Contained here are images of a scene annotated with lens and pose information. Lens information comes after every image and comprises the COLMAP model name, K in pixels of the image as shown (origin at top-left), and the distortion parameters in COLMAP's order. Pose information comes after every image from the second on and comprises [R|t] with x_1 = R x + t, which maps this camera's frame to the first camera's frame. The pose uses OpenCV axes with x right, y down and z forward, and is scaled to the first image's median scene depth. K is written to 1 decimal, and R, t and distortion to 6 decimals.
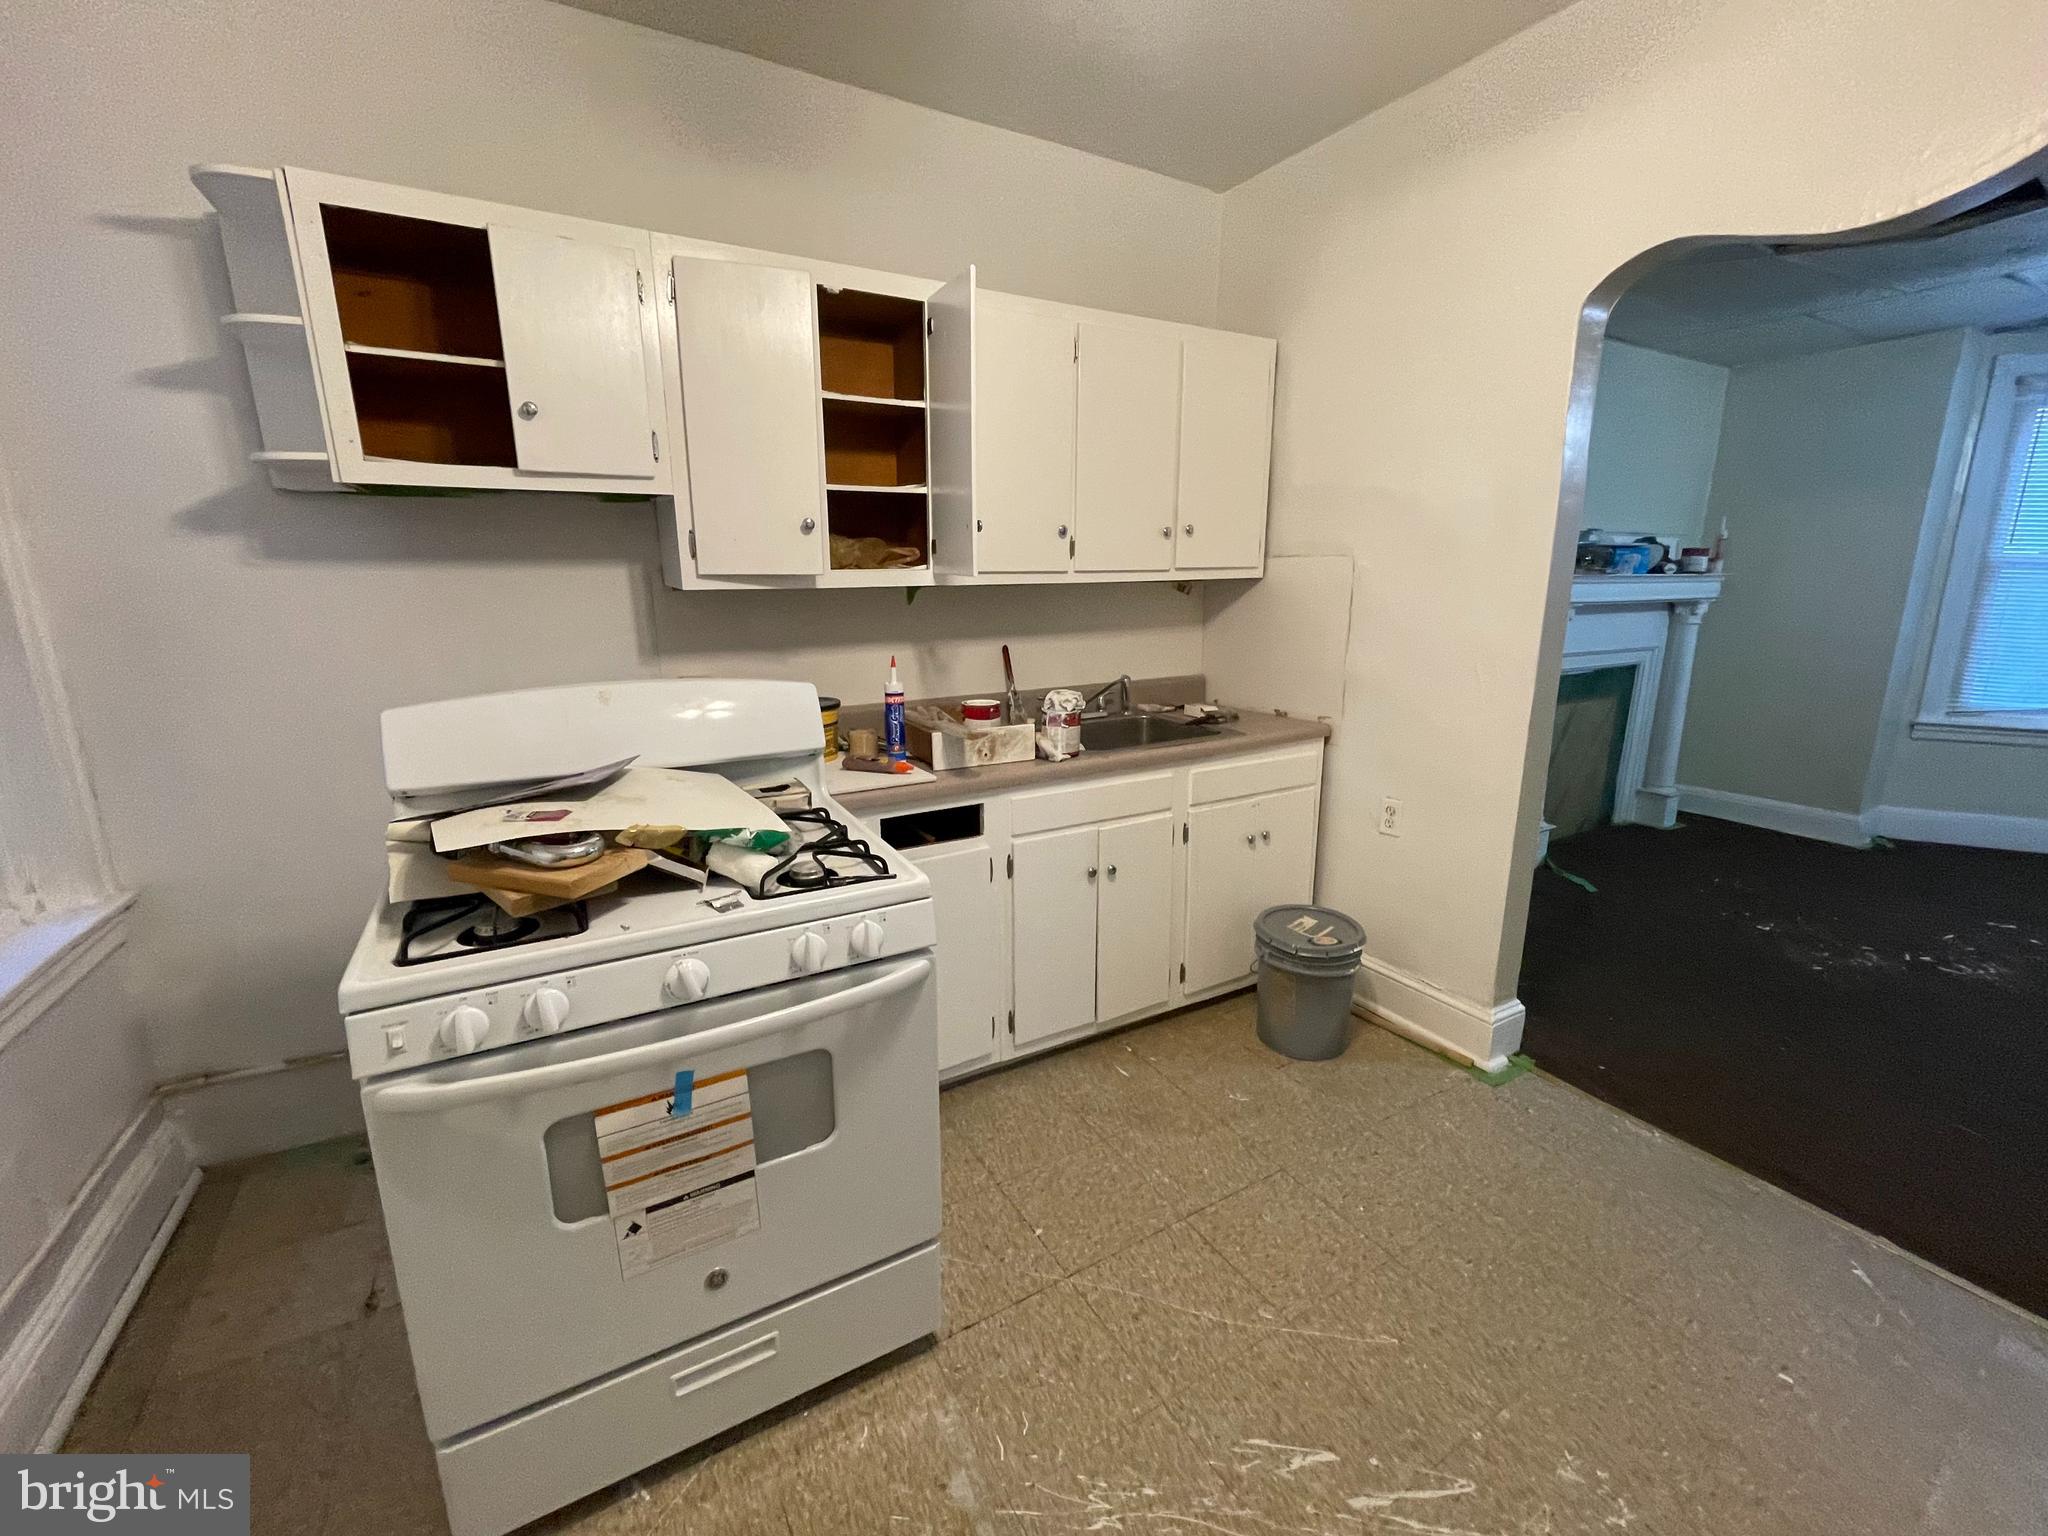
lens RADIAL K [[834.2, 0, 1026.3], [0, 834.2, 770.2], [0, 0, 1]] dist [-0.006235, 0.000748]
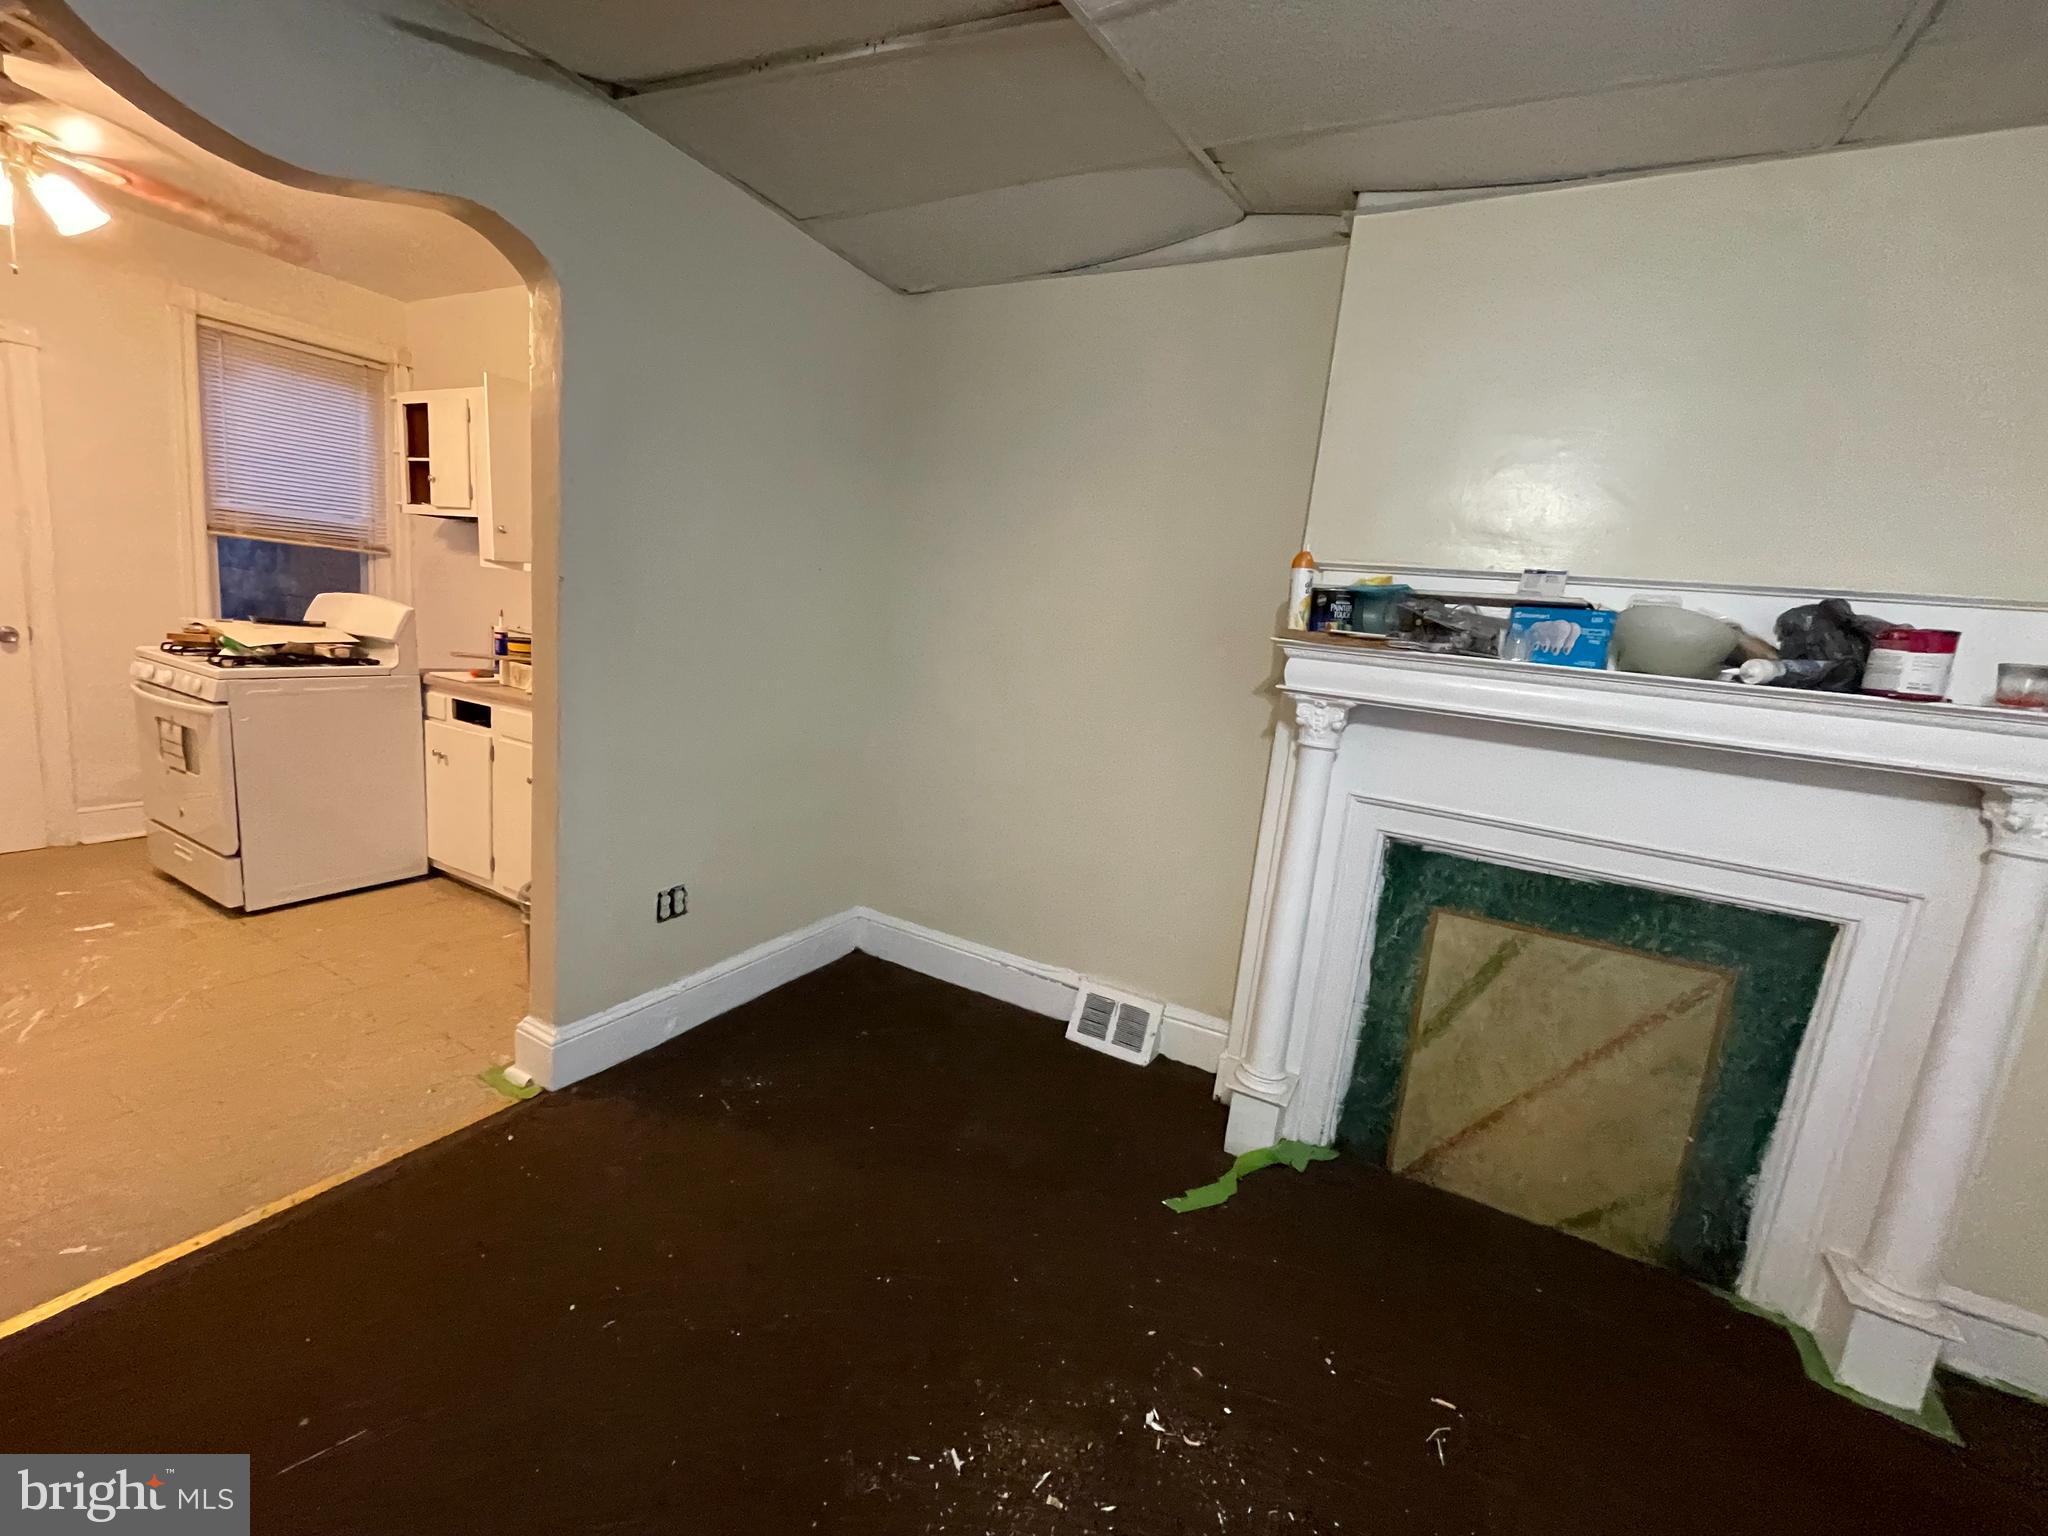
lens RADIAL K [[834.2, 0, 1023.0], [0, 834.2, 758.9], [0, 0, 1]] dist [-0.006235, 0.000748]
pose [[0.520138, 0.202170, -0.829809, 1.742963], [-0.287409, 0.956349, 0.052846, -0.231121], [0.804271, 0.211007, 0.555539, 0.949766]]
